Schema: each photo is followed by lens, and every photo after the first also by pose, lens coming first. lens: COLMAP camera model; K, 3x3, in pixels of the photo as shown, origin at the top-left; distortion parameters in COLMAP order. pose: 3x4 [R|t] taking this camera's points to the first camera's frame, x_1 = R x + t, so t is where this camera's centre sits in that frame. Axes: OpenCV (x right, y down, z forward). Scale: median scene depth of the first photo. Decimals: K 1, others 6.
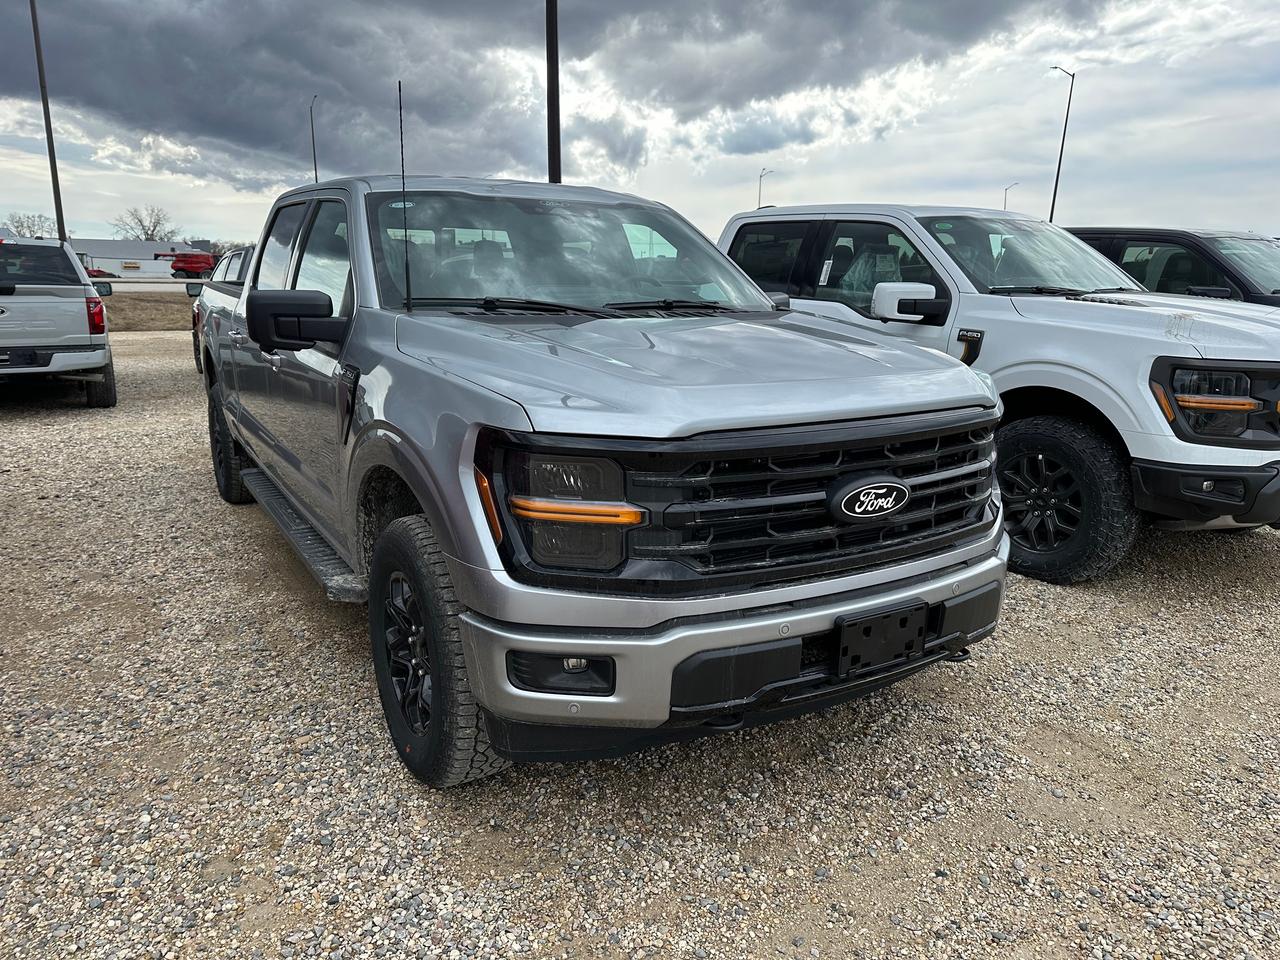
lens RADIAL K [[884.4, 0, 640.0], [0, 884.4, 480.0], [0, 0, 1]] dist [0.003970, 0.000967]
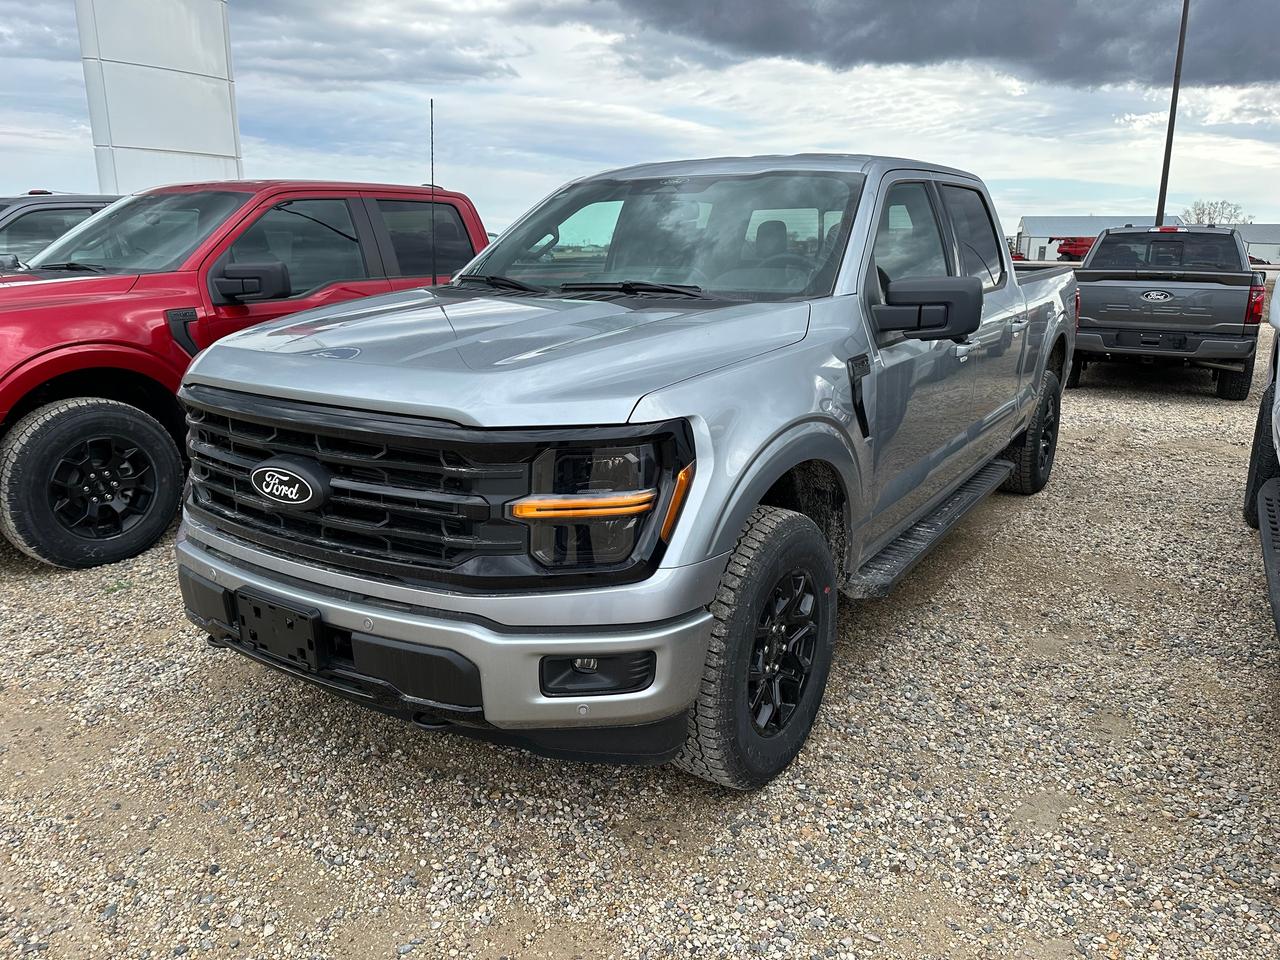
lens RADIAL K [[901.1, 0, 640.0], [0, 901.1, 480.0], [0, 0, 1]] dist [0.049870, -0.086806]
pose [[0.463736, 0.212570, -0.860095, 1.272963], [-0.203739, 0.970360, 0.129972, -0.188032], [0.862229, 0.114962, 0.493300, 0.835100]]
